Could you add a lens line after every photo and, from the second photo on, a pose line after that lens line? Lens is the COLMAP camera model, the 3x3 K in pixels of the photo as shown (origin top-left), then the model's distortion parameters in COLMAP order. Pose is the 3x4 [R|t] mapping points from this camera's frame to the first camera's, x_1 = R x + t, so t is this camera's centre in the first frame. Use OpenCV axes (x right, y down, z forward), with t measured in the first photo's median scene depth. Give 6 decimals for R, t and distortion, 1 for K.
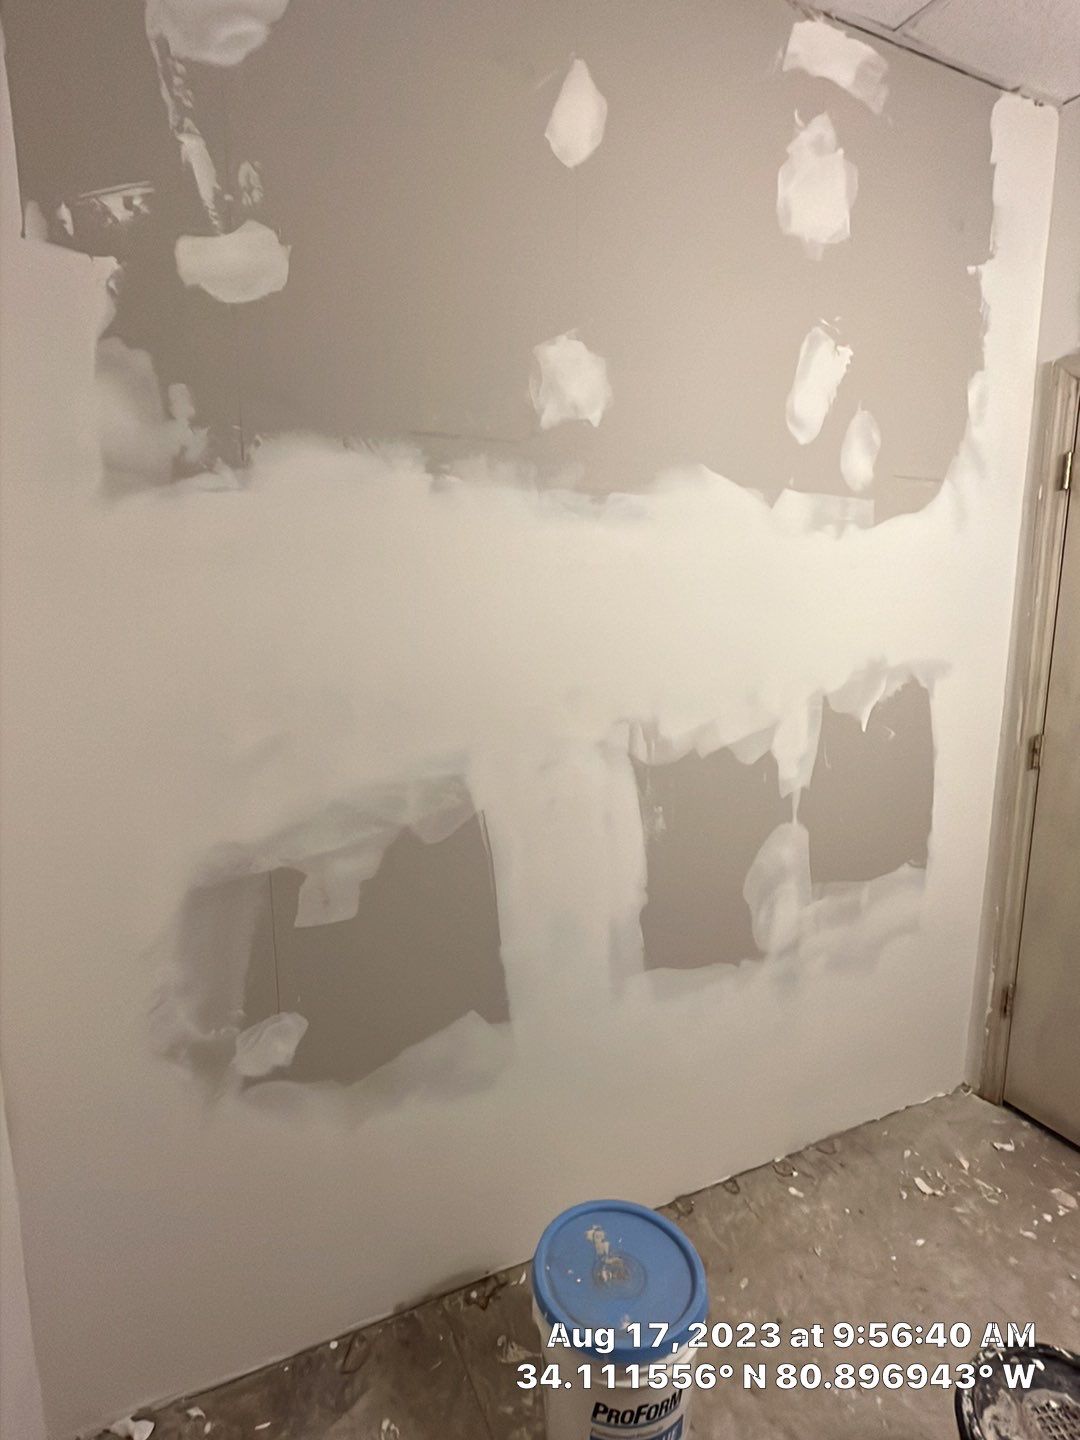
lens RADIAL K [[757.1, 0, 539.5], [0, 757.1, 721.3], [0, 0, 1]] dist [-0.002606, -0.000412]
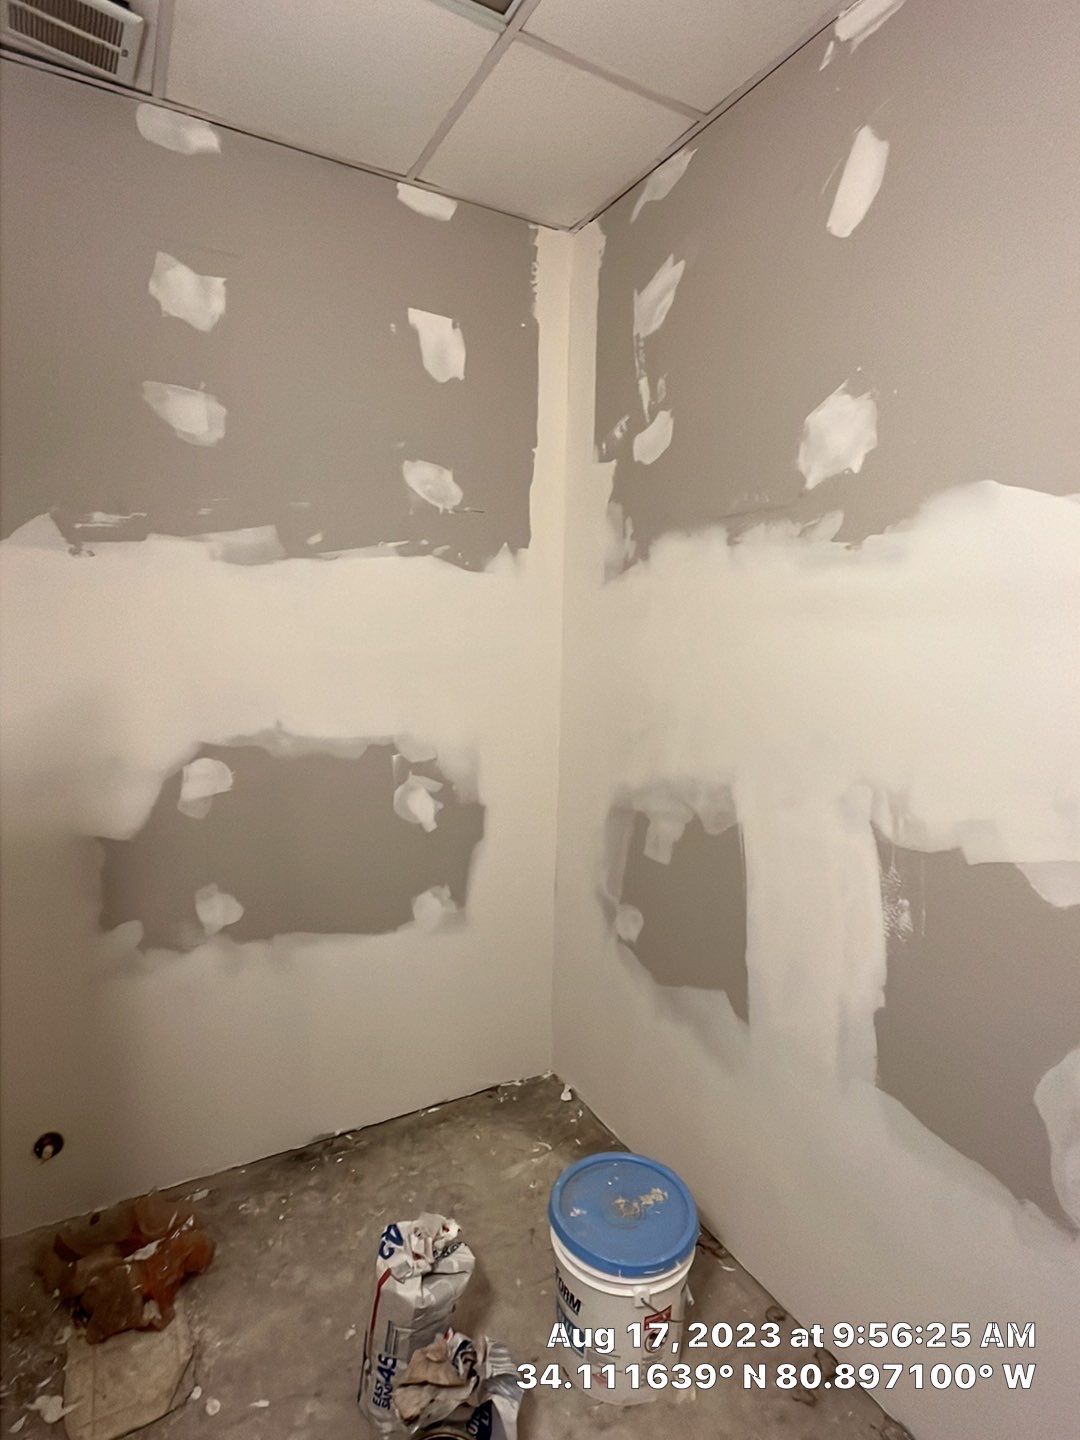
lens RADIAL K [[757.1, 0, 538.3], [0, 757.1, 722.3], [0, 0, 1]] dist [-0.002606, -0.000412]
pose [[0.073076, 0.125877, -0.989351, 1.101449], [-0.185677, 0.976377, 0.110512, -0.111241], [0.979890, 0.175624, 0.094723, 0.588183]]
